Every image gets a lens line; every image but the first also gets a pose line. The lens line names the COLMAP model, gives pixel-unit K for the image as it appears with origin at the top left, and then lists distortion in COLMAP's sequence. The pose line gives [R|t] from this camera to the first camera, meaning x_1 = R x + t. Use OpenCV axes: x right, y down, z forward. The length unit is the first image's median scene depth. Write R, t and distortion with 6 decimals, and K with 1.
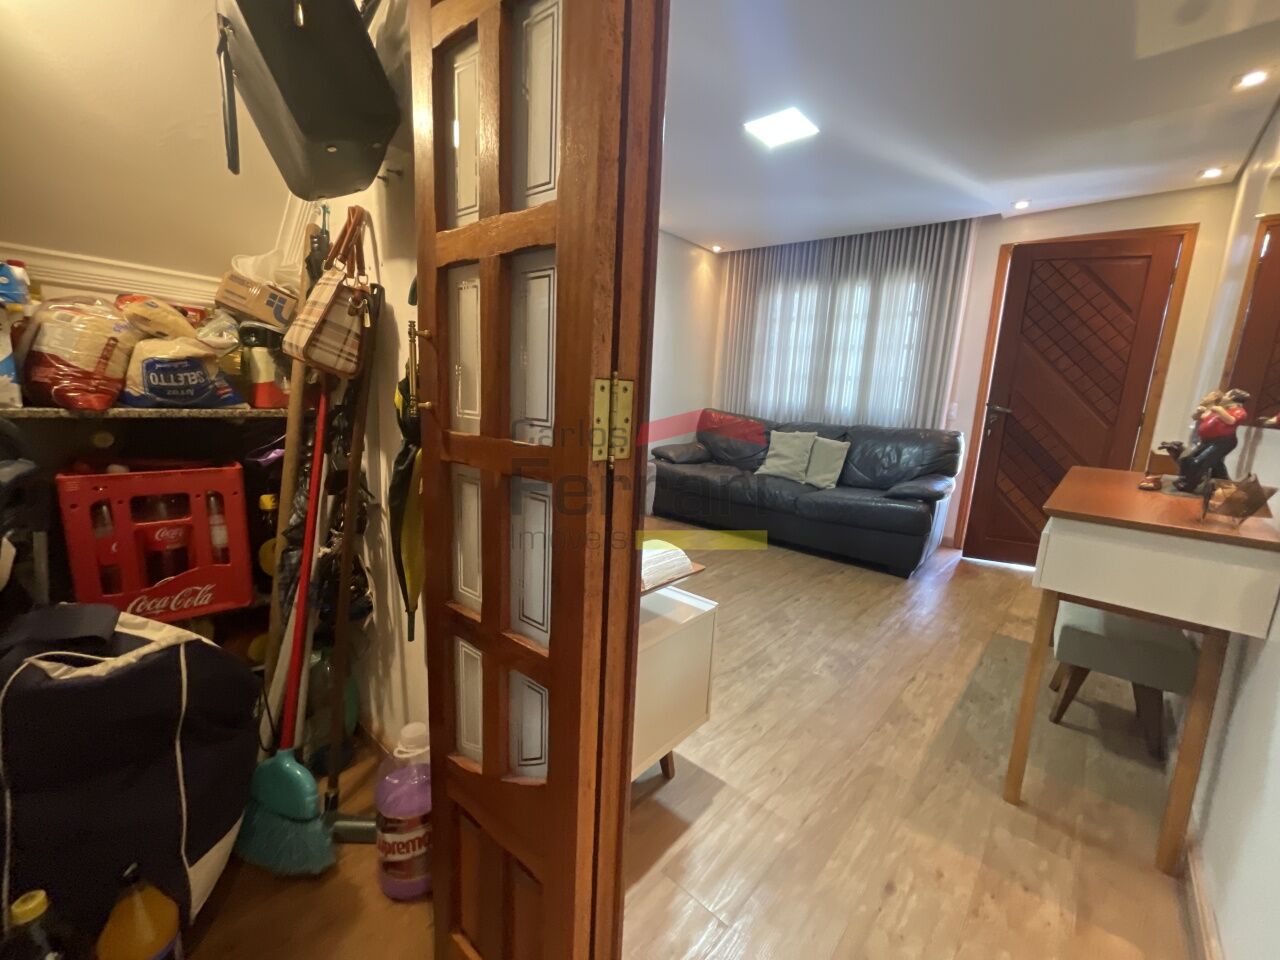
lens RADIAL K [[516.7, 0, 640.0], [0, 516.7, 480.0], [0, 0, 1]] dist [-0.014971, 0.004830]
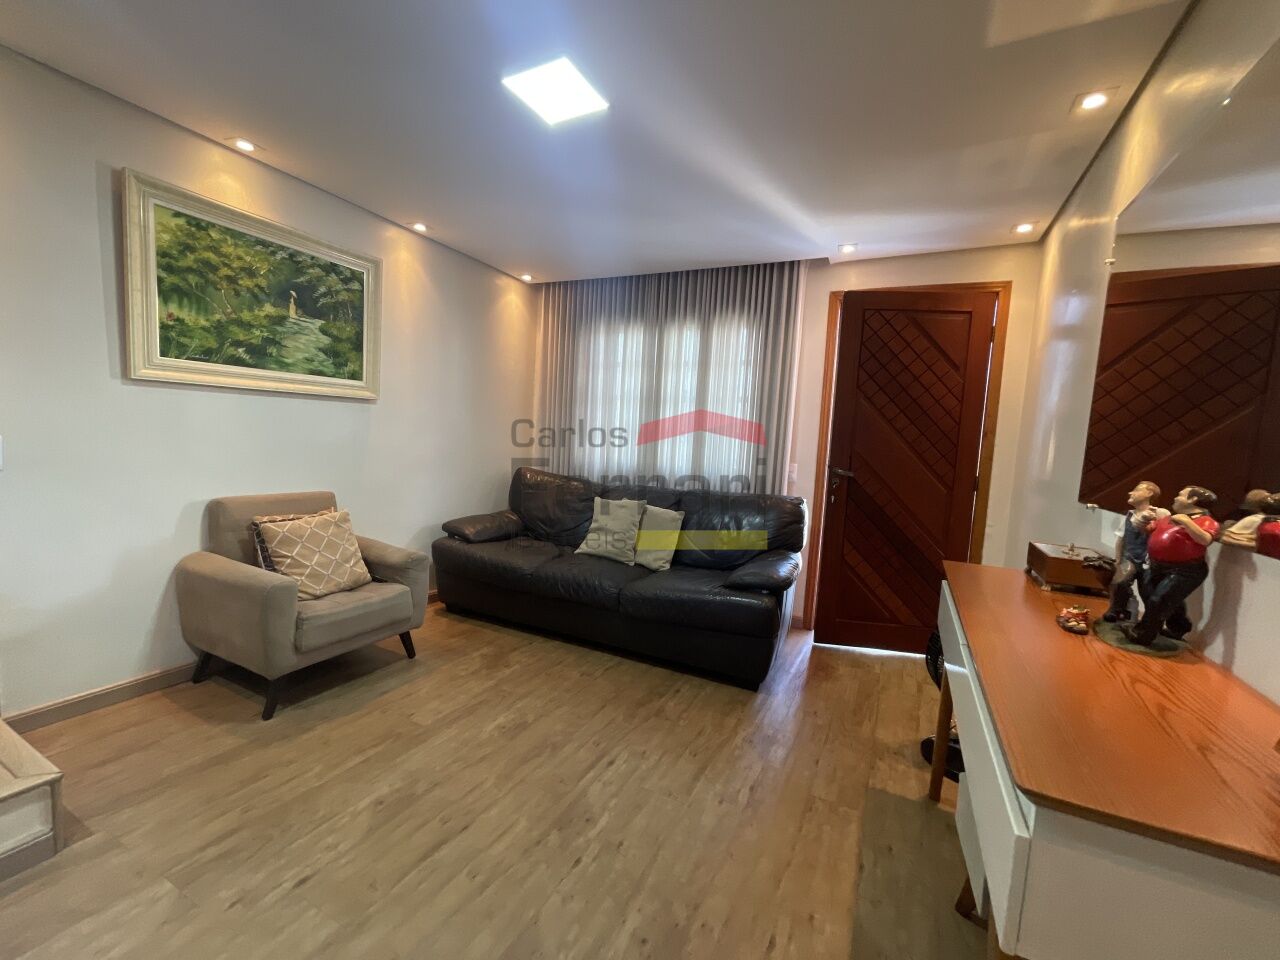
lens RADIAL K [[516.7, 0, 640.0], [0, 516.7, 480.0], [0, 0, 1]] dist [-0.014971, 0.004830]
pose [[0.965148, -0.017738, 0.261102, 0.132316], [0.038962, 0.996321, -0.076337, -0.068469], [-0.258787, 0.083850, 0.962288, 0.232899]]
